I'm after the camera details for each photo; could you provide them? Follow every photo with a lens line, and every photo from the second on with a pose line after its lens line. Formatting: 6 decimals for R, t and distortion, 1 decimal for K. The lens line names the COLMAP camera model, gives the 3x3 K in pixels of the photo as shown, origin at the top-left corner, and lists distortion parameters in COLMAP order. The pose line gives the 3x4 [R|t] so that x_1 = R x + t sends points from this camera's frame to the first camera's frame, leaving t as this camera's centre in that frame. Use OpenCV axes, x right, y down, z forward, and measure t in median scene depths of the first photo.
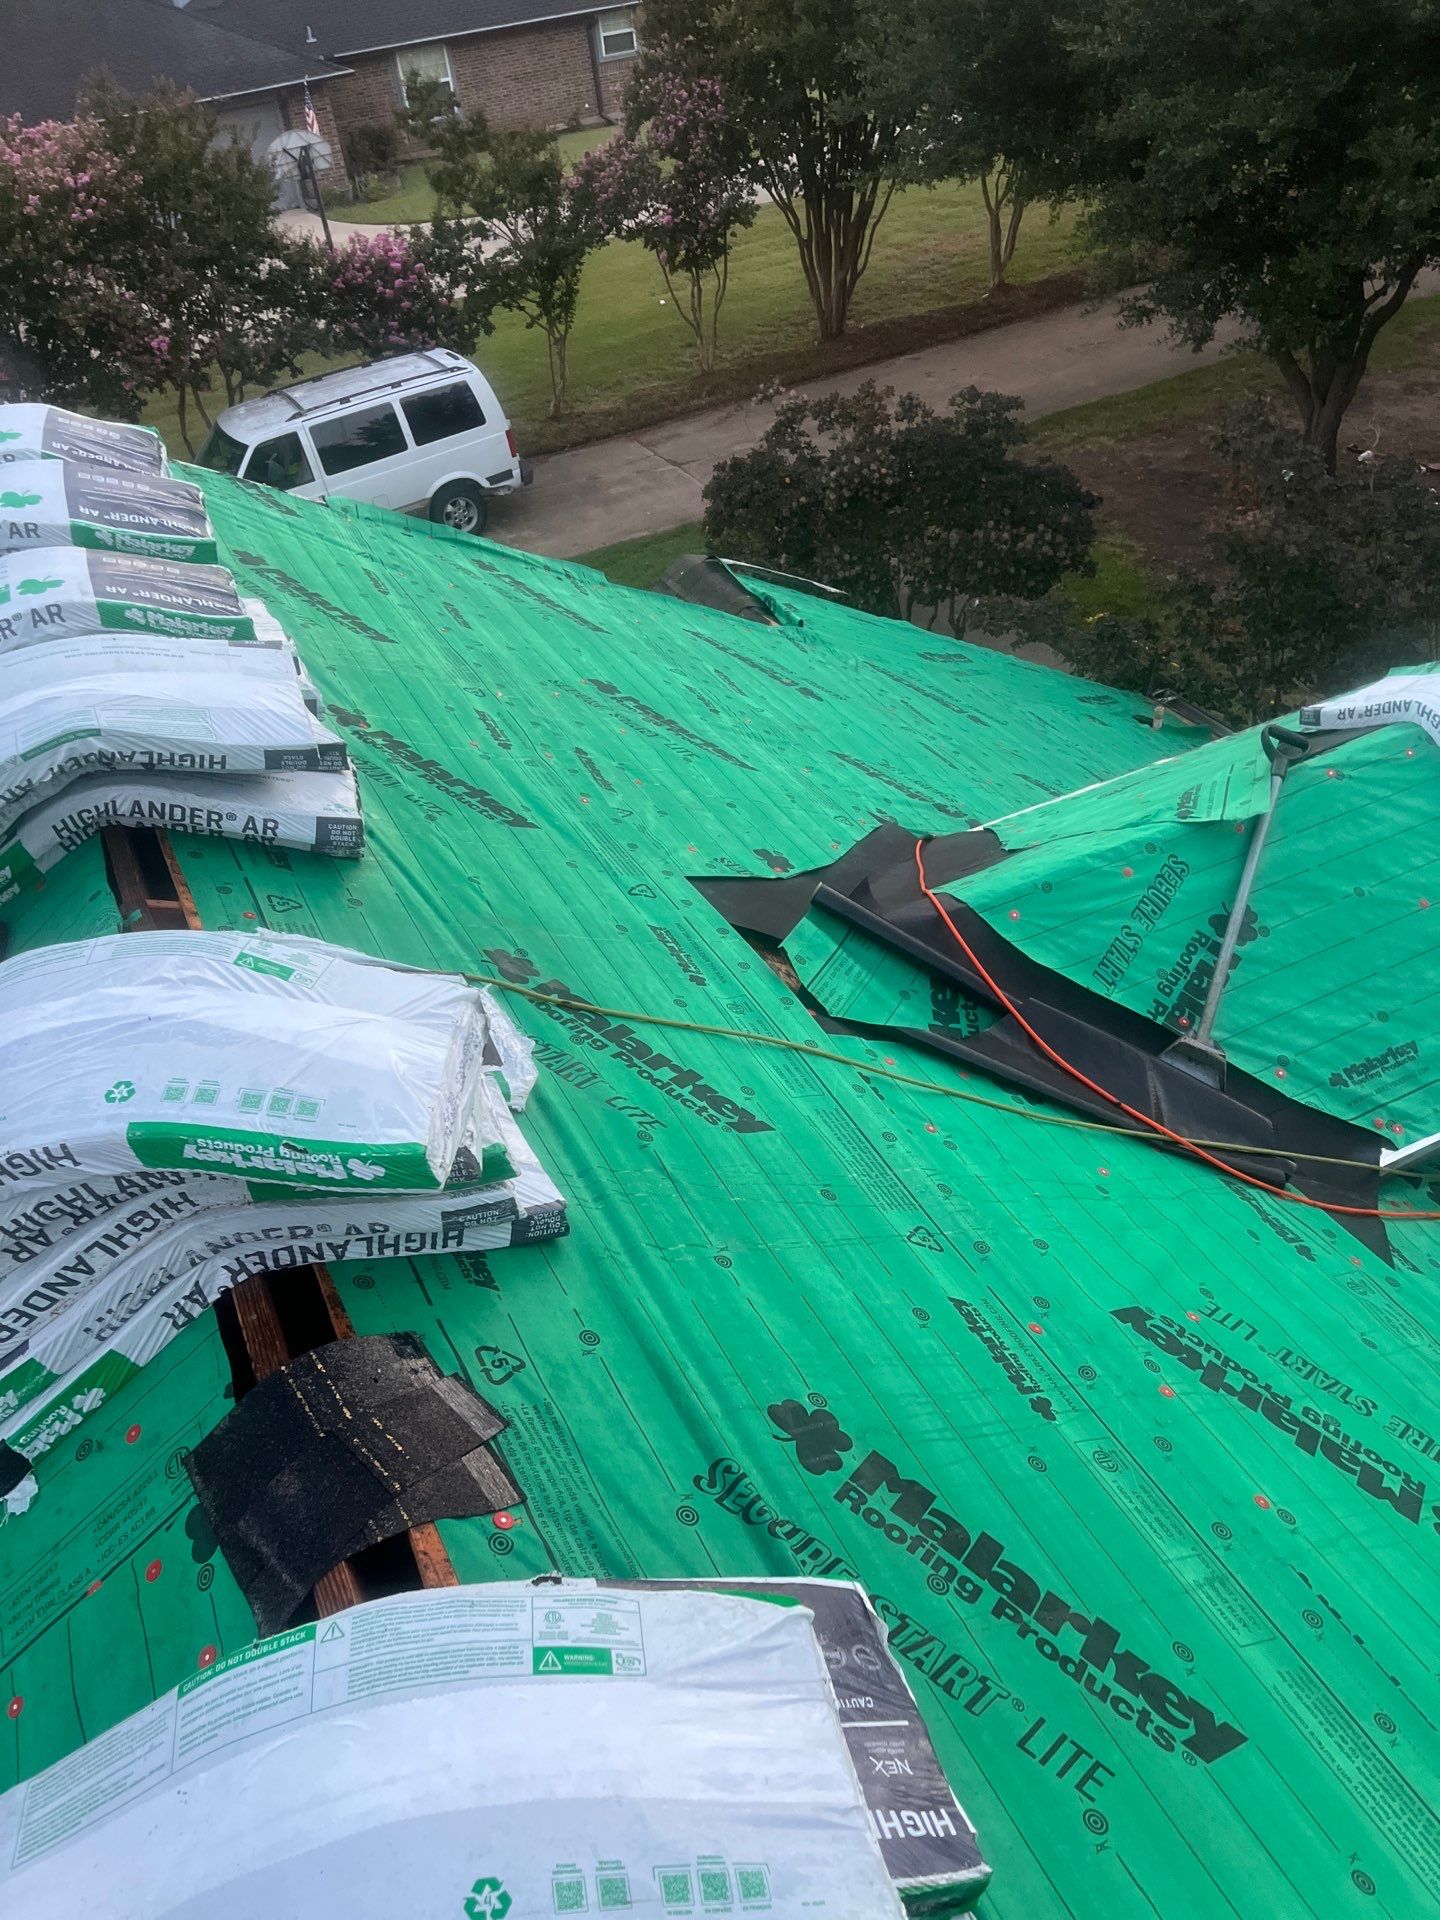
lens RADIAL K [[1459.4, 0, 730.0], [0, 1459.4, 971.5], [0, 0, 1]] dist [0.067484, -0.095092]
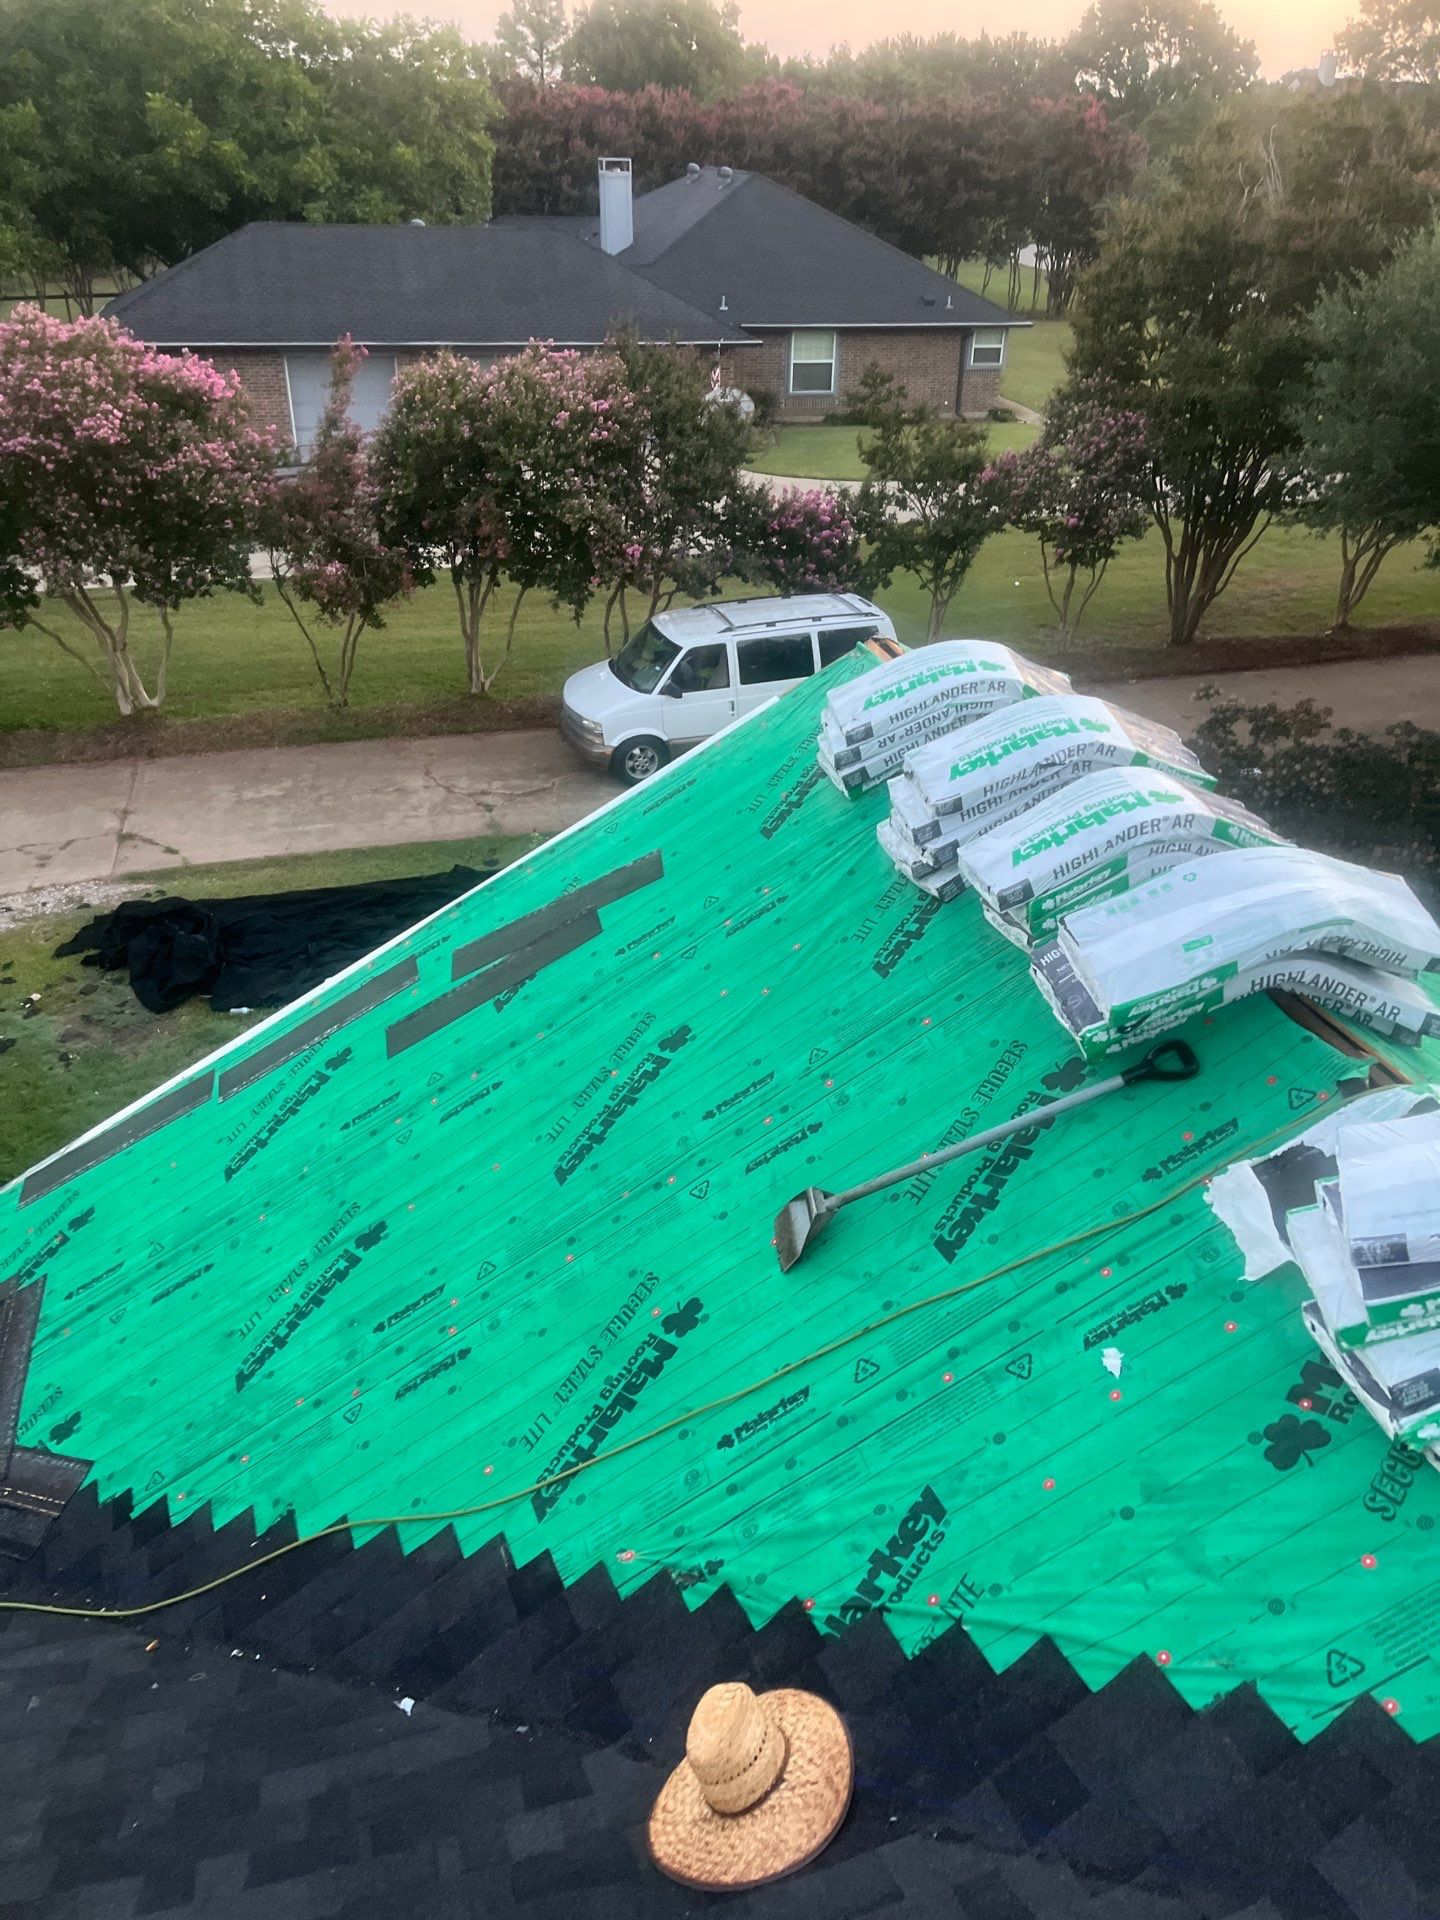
lens RADIAL K [[1531.7, 0, 721.1], [0, 1531.7, 920.9], [0, 0, 1]] dist [-0.000012, 0.138270]
pose [[0.979163, 0.191082, -0.068750, -0.168079], [-0.200647, 0.962515, -0.182500, 0.039038], [0.031301, 0.192491, 0.980799, -0.074194]]
